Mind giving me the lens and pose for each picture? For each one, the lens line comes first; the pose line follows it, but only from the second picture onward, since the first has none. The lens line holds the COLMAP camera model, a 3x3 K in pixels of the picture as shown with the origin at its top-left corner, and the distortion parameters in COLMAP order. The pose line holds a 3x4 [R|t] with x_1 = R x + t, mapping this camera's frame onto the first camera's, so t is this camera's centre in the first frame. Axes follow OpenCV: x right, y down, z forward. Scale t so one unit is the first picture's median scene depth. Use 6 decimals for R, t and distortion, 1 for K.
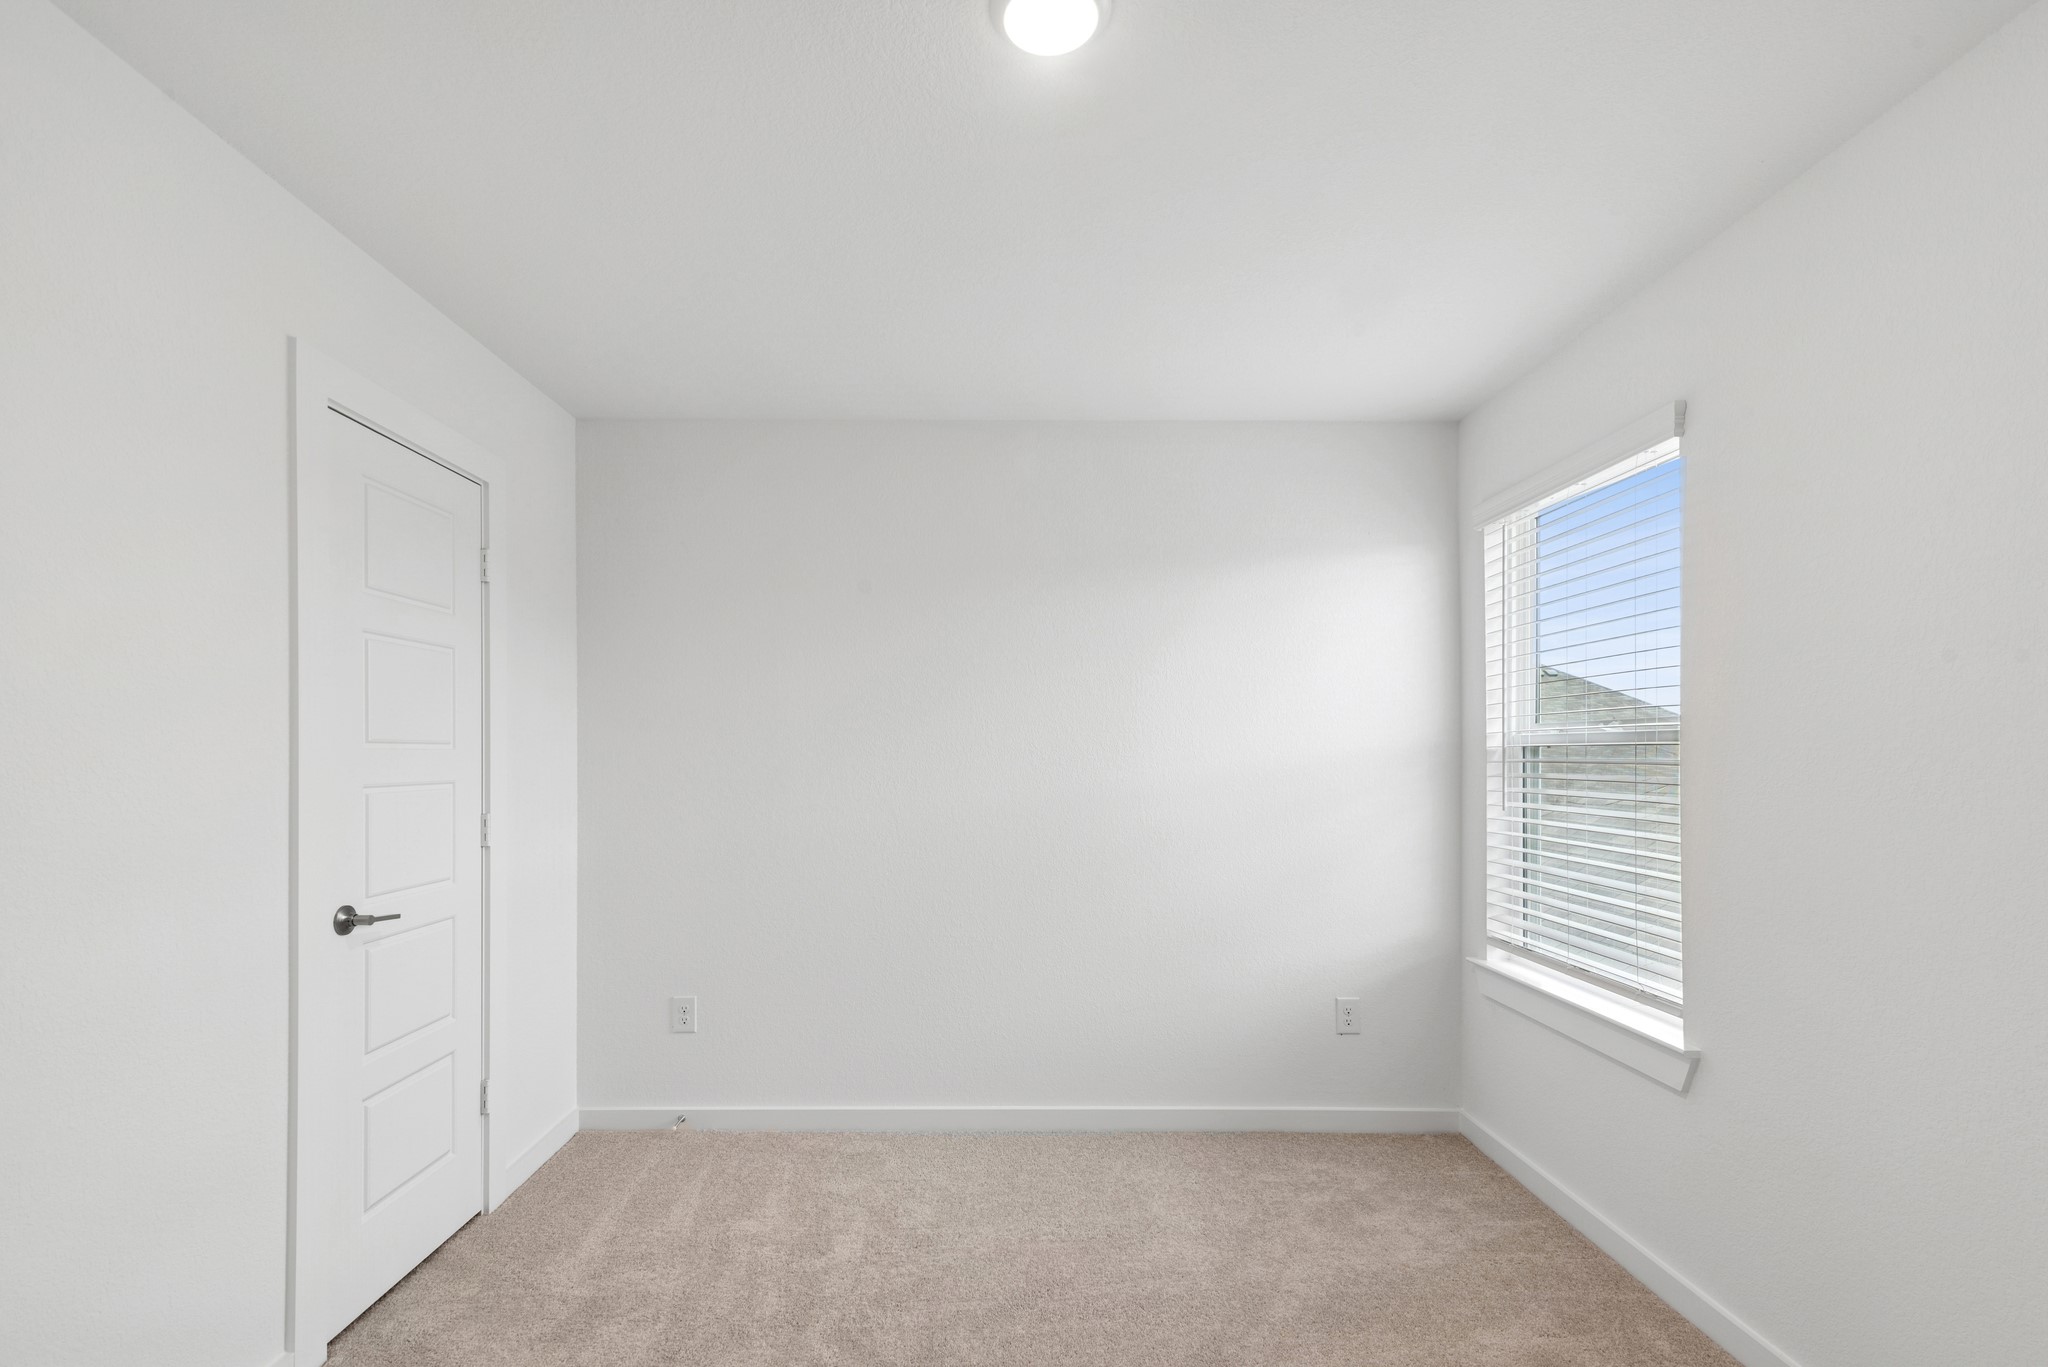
lens RADIAL K [[953.8, 0, 1018.1], [0, 953.8, 754.5], [0, 0, 1]] dist [0.018266, -0.000399]
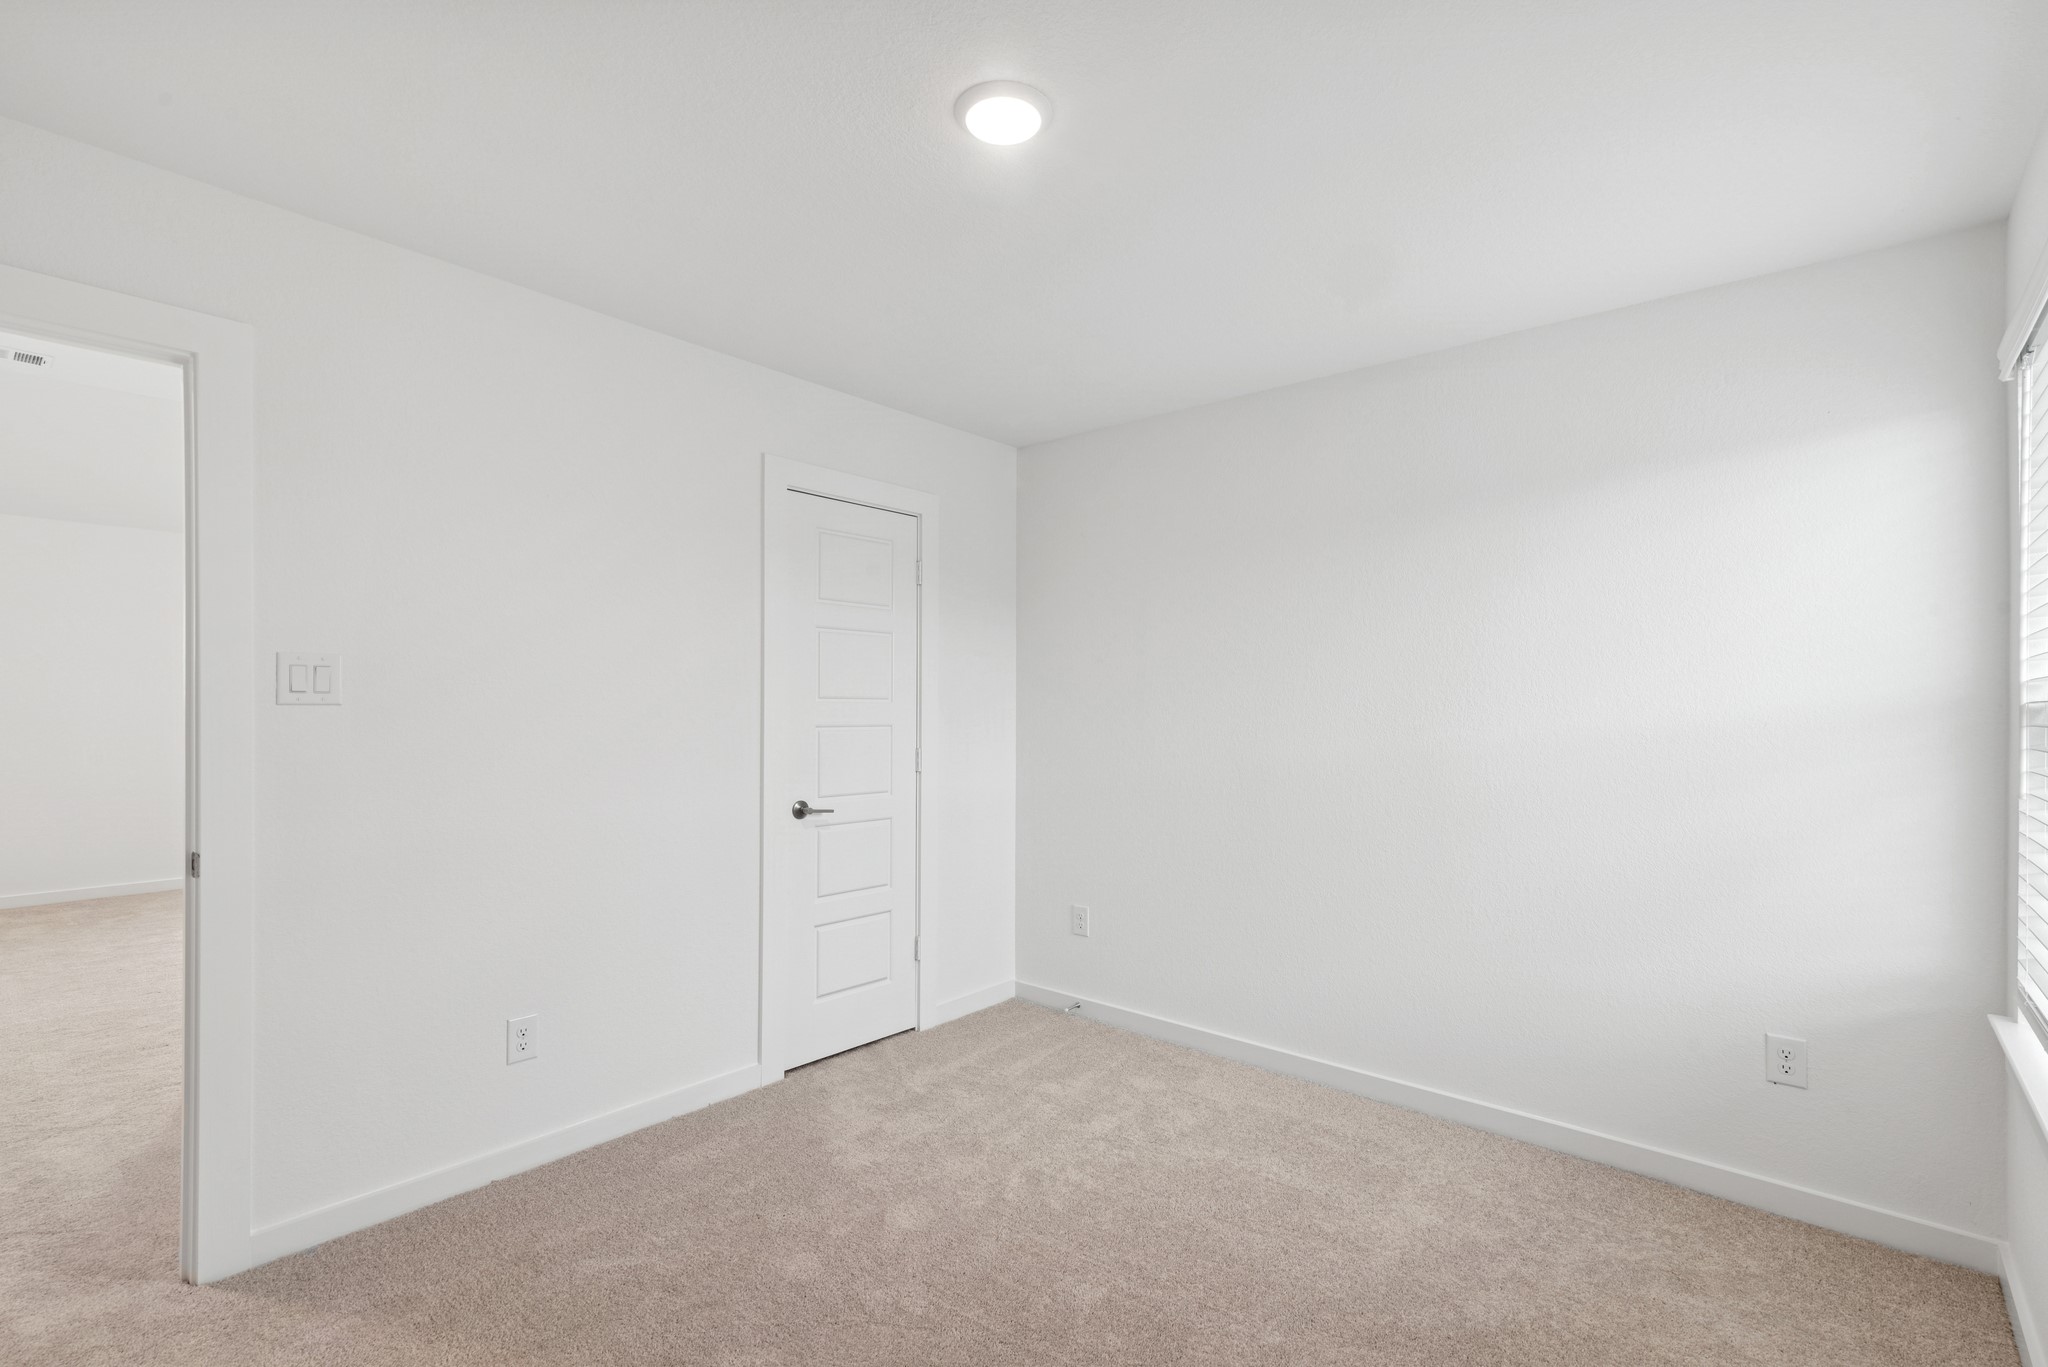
lens RADIAL K [[944.7, 0, 1016.9], [0, 944.7, 716.6], [0, 0, 1]] dist [0.021762, -0.001025]
pose [[0.752652, 0.010581, -0.658334, 0.469175], [-0.006527, 0.999942, 0.008608, 0.001635], [0.658387, -0.002182, 0.752677, 0.047089]]
